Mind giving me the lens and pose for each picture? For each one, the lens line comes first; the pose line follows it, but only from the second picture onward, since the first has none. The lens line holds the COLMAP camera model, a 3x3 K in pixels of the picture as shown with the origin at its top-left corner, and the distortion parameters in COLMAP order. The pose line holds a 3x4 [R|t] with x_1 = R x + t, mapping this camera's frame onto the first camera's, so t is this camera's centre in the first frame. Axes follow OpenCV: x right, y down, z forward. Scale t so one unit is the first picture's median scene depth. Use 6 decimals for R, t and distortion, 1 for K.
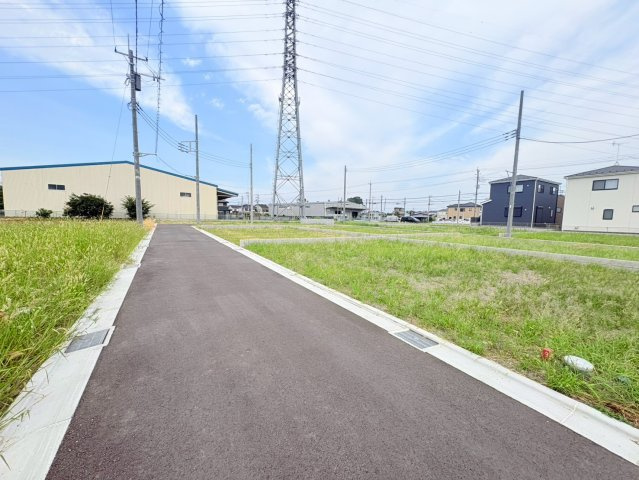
lens RADIAL K [[255.3, 0, 319.0], [0, 255.3, 239.9], [0, 0, 1]] dist [0.000071, 0.000225]
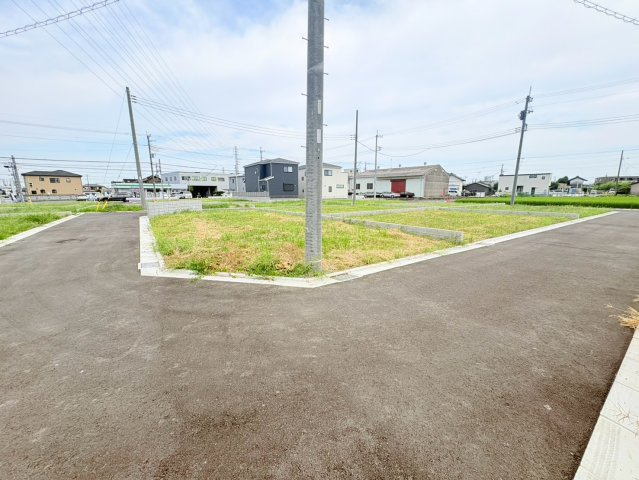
lens RADIAL K [[255.3, 0, 319.0], [0, 255.3, 239.9], [0, 0, 1]] dist [0.000071, 0.000225]
pose [[-0.065509, -0.201249, 0.977347, -0.393056], [0.093116, 0.973944, 0.206790, -0.067492], [-0.993498, 0.104553, -0.045063, 0.615090]]
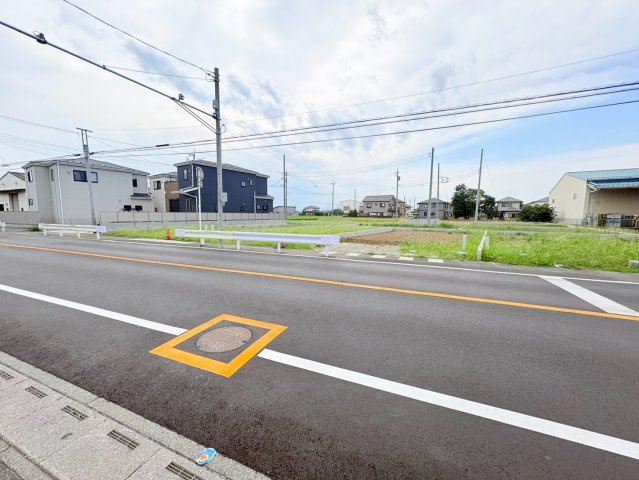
lens RADIAL K [[255.4, 0, 320.2], [0, 255.4, 244.9], [0, 0, 1]] dist [0.000484, 0.000036]
pose [[-0.906356, 0.022035, -0.421939, 0.636683], [-0.063315, 0.980279, 0.187200, -0.116615], [0.417743, 0.196385, -0.887087, 1.398267]]
